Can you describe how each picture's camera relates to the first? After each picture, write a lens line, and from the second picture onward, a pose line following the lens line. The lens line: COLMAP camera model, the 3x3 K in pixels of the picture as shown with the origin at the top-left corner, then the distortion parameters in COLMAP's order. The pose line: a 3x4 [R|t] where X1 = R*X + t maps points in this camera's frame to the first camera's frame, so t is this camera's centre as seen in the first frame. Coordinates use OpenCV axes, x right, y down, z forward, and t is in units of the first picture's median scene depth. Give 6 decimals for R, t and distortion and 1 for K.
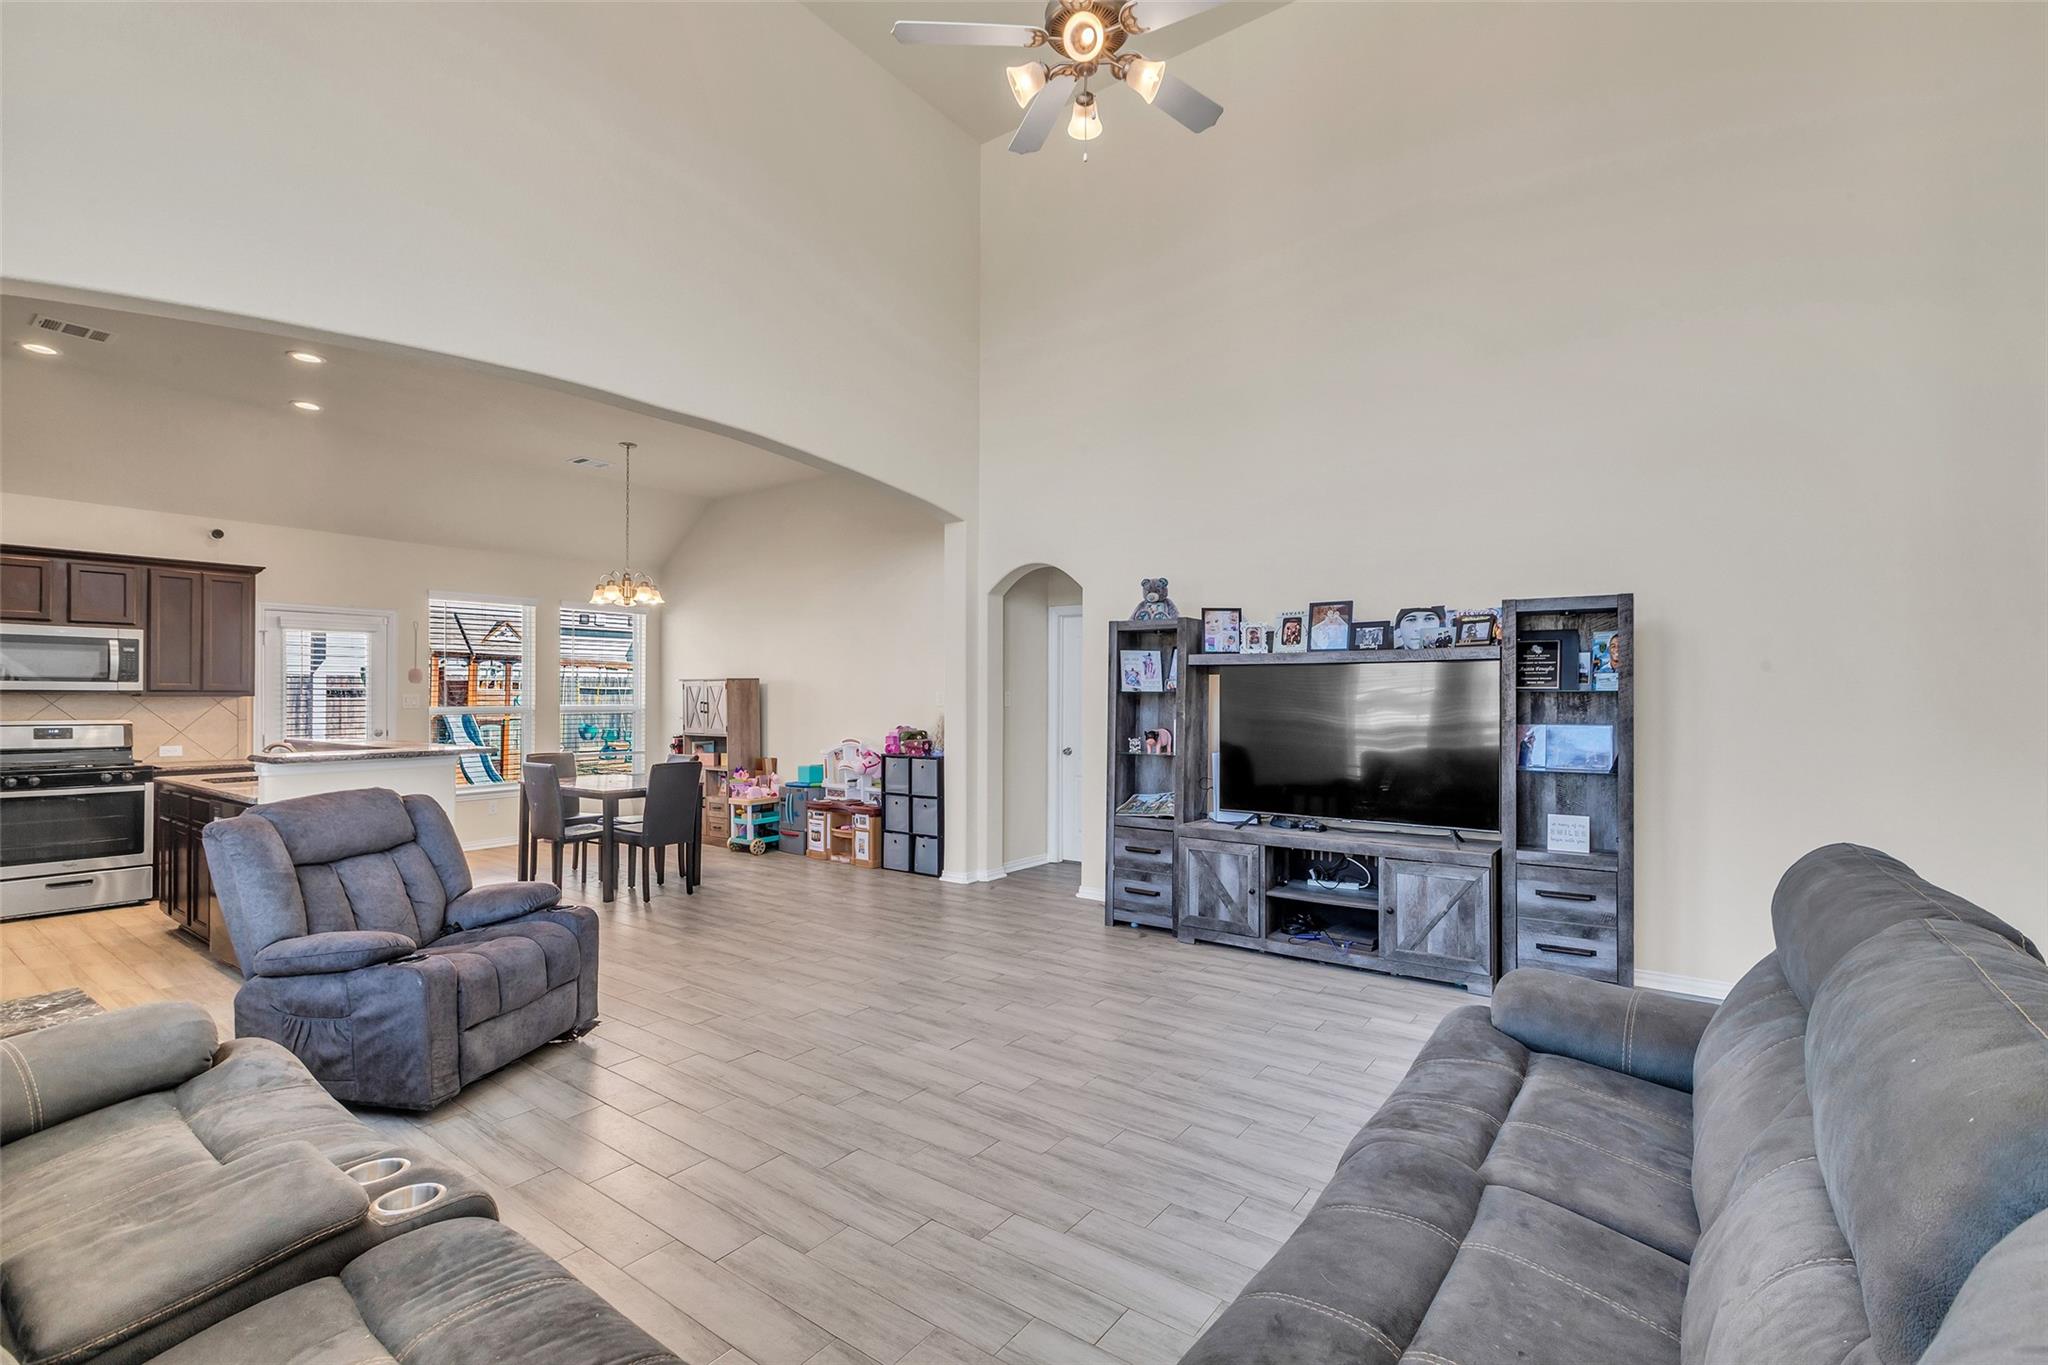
lens RADIAL K [[930.9, 0, 1056.0], [0, 930.9, 688.1], [0, 0, 1]] dist [0.003197, 0.000479]
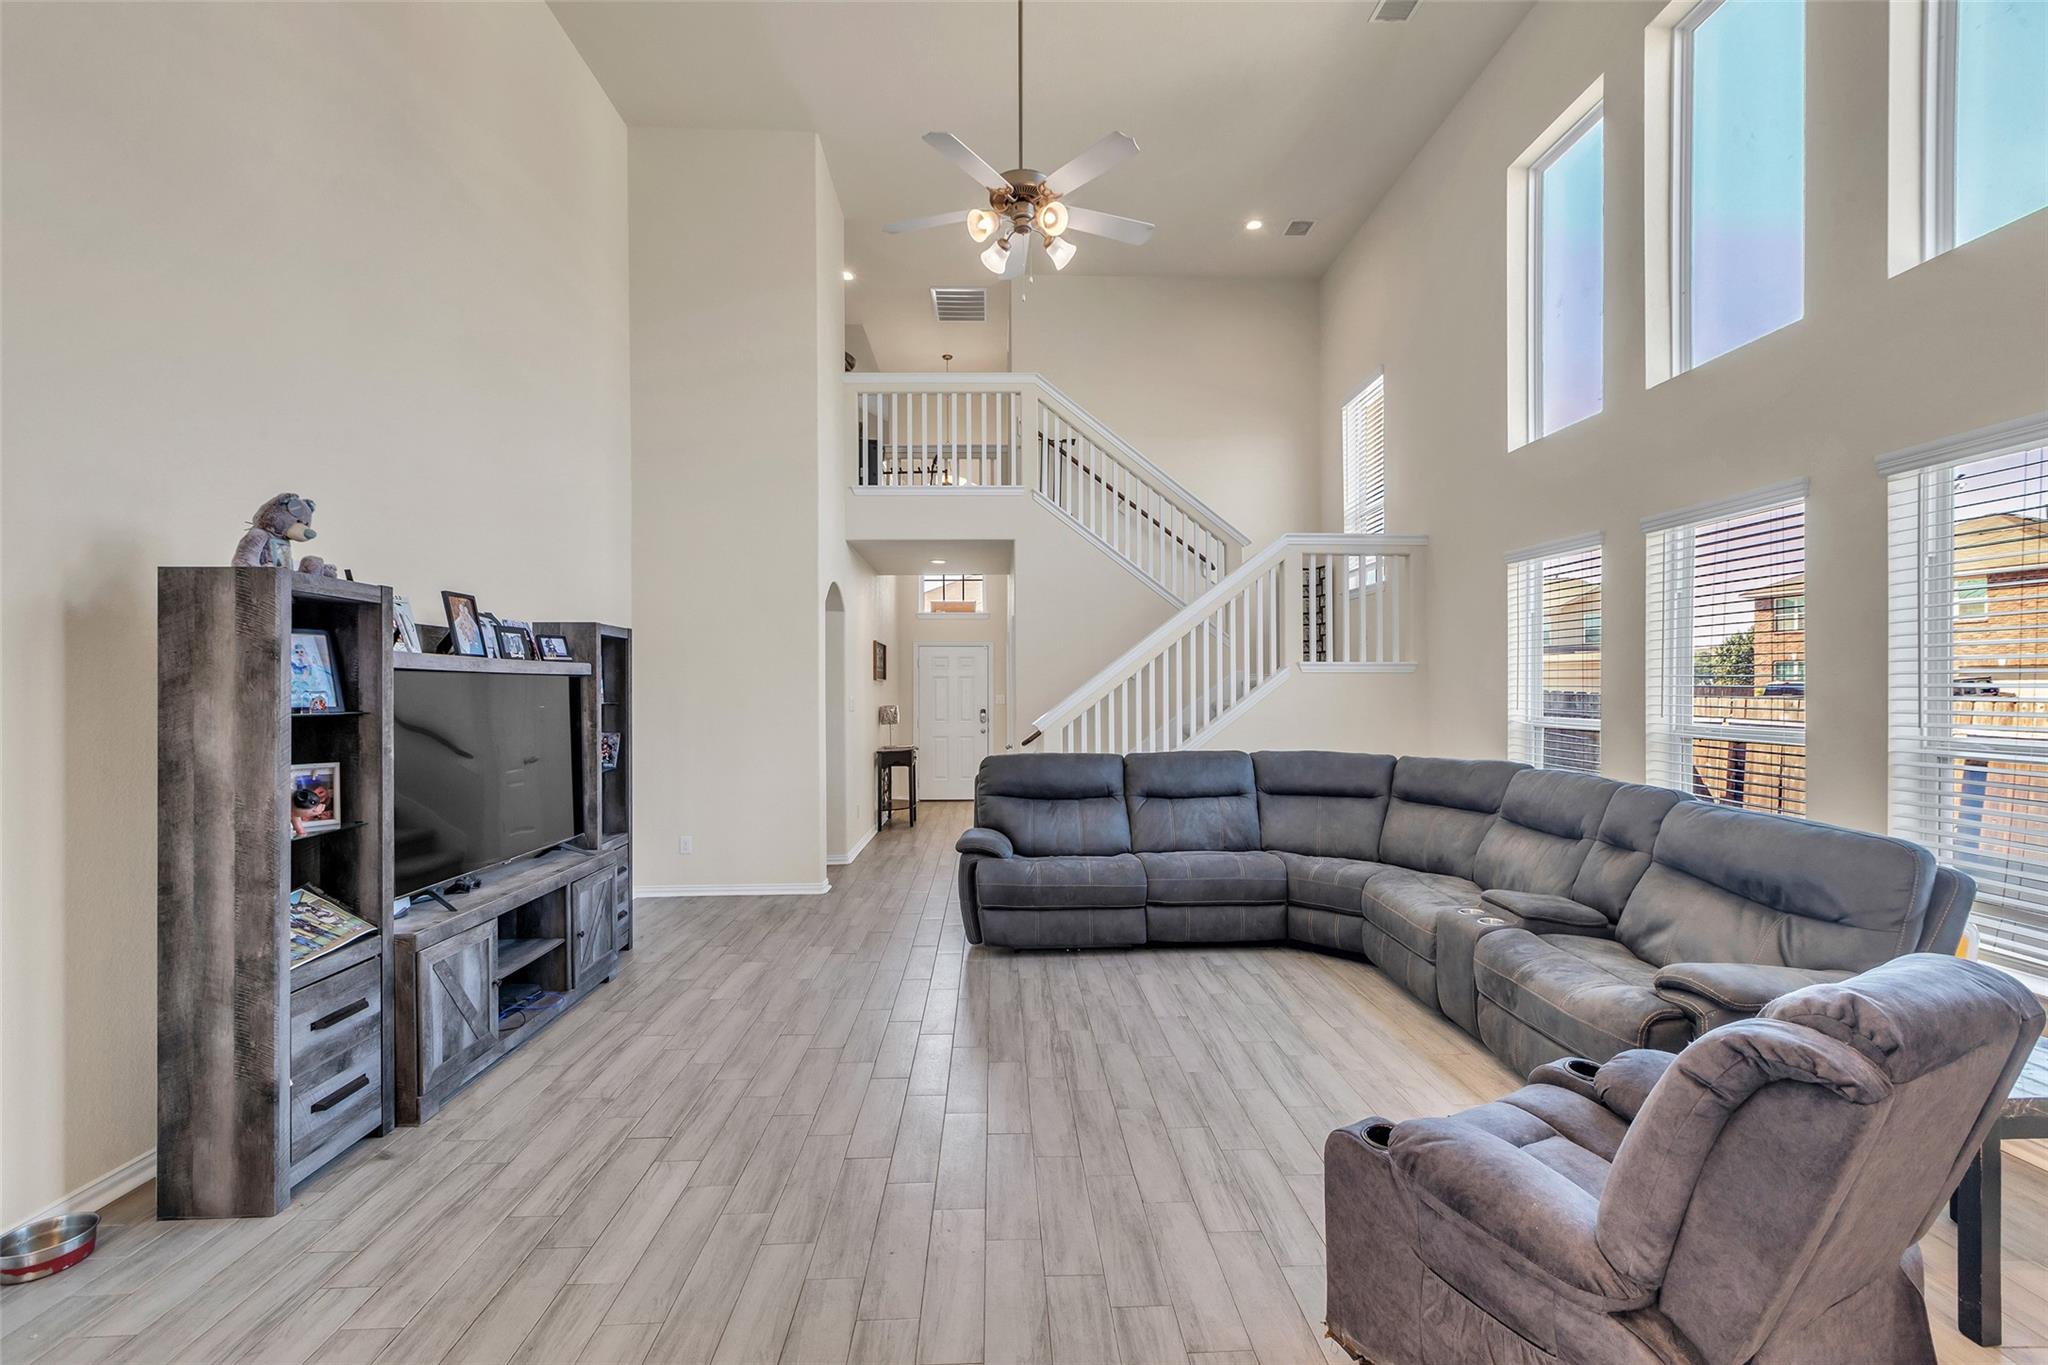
lens RADIAL K [[930.9, 0, 1018.8], [0, 930.9, 689.2], [0, 0, 1]] dist [0.003197, 0.000479]
pose [[-0.608785, 0.002849, 0.793330, -0.474267], [-0.000495, 0.999992, -0.003971, -0.007206], [-0.793335, -0.002810, -0.608779, 0.856868]]
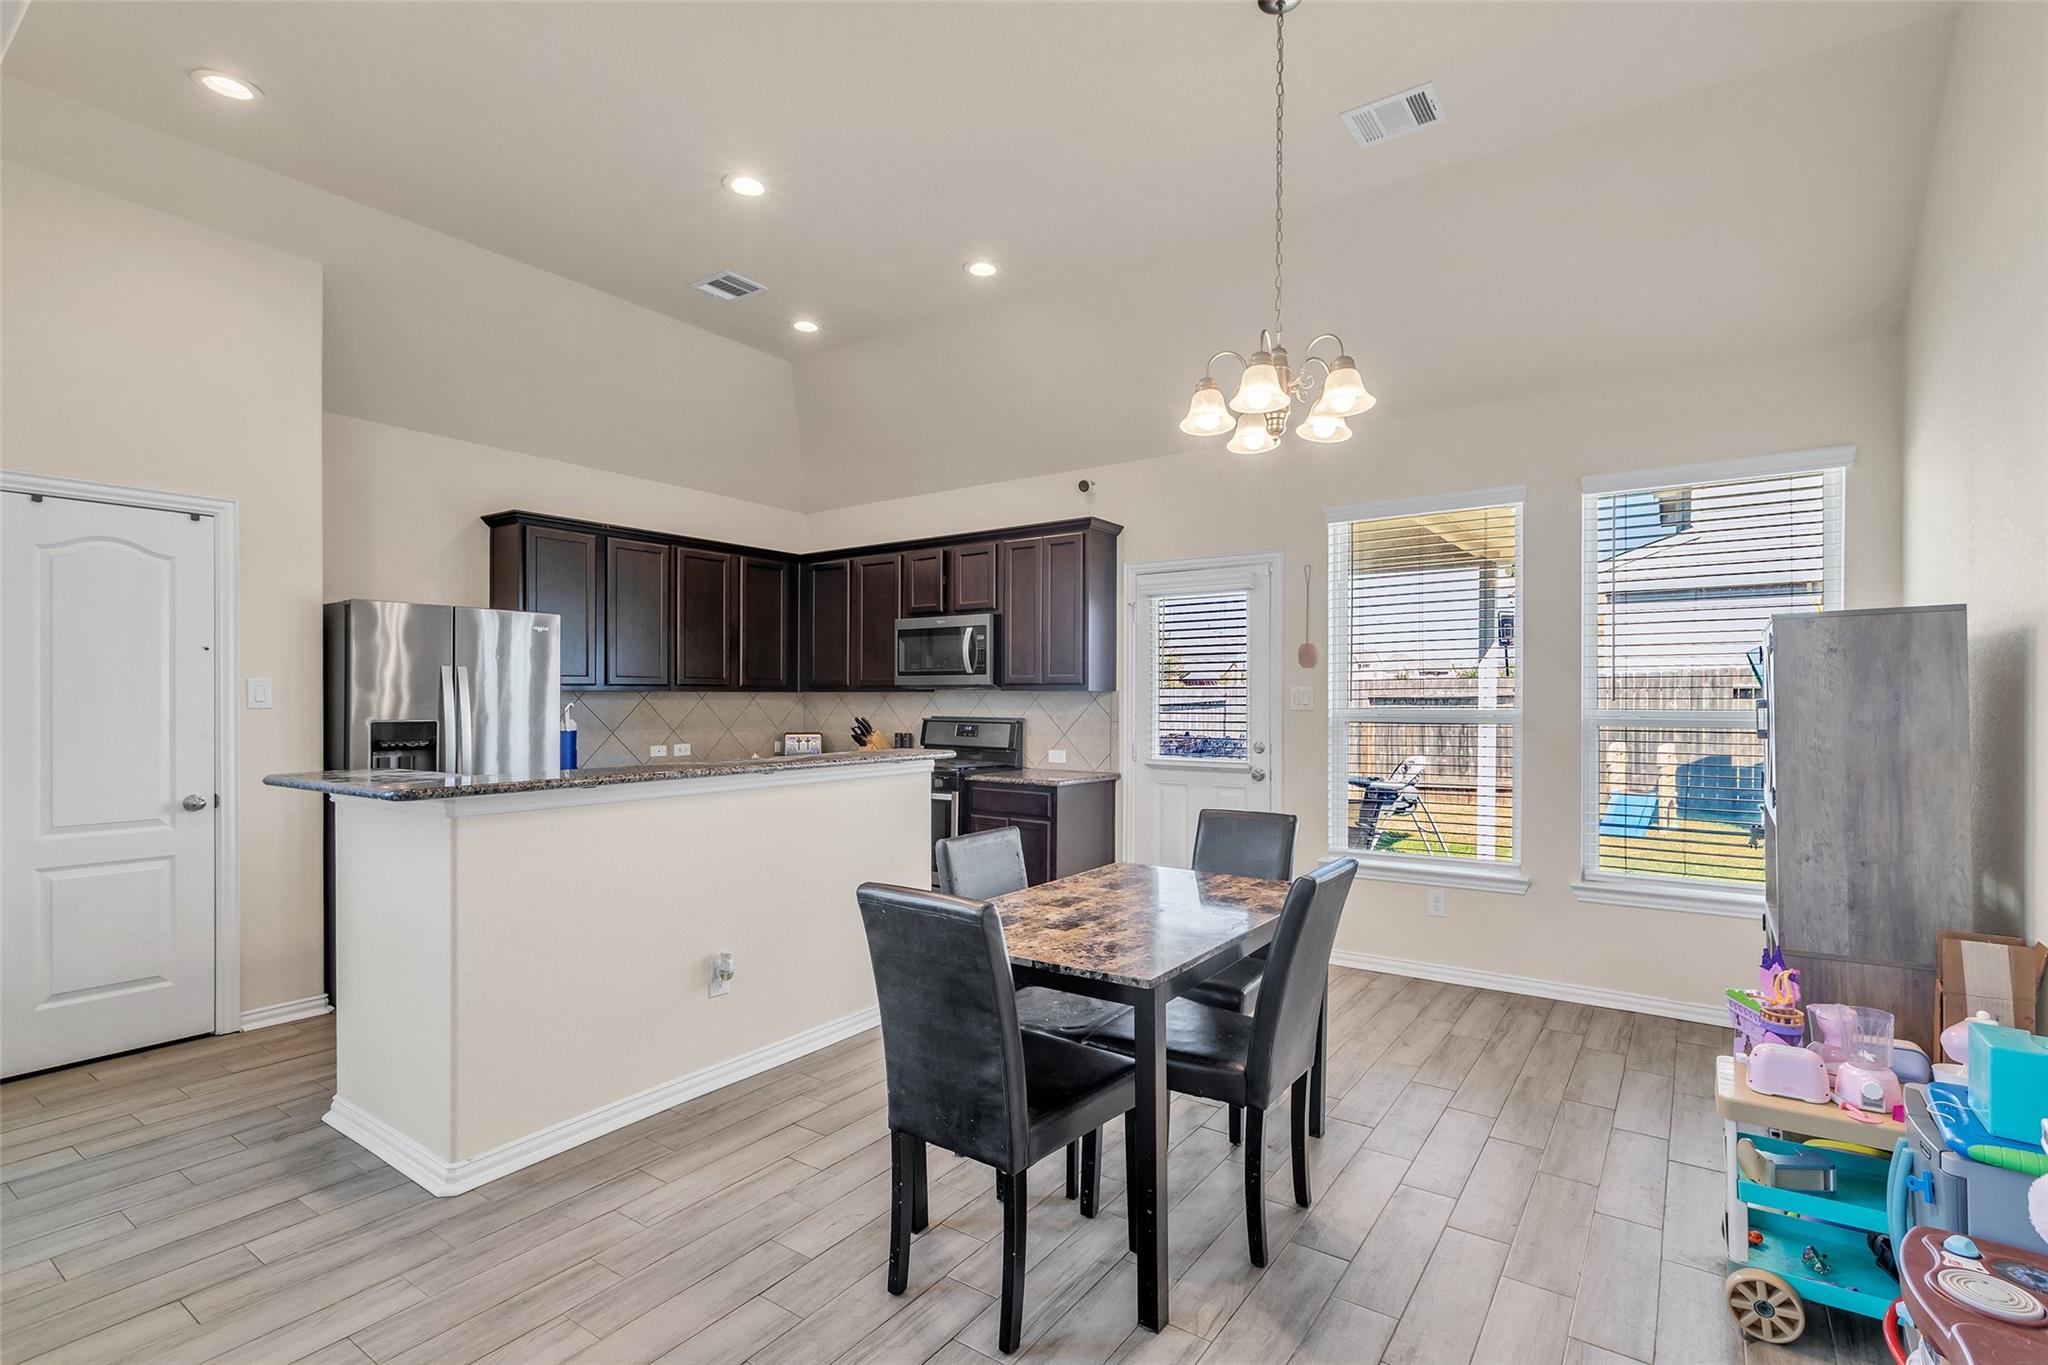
lens RADIAL K [[945.0, 0, 1025.0], [0, 945.0, 697.1], [0, 0, 1]] dist [0.000210, -0.000695]
pose [[0.009517, -0.003926, -0.999947, -0.098465], [0.007186, 0.999967, -0.003858, 0.017543], [0.999929, -0.007149, 0.009545, 0.994485]]
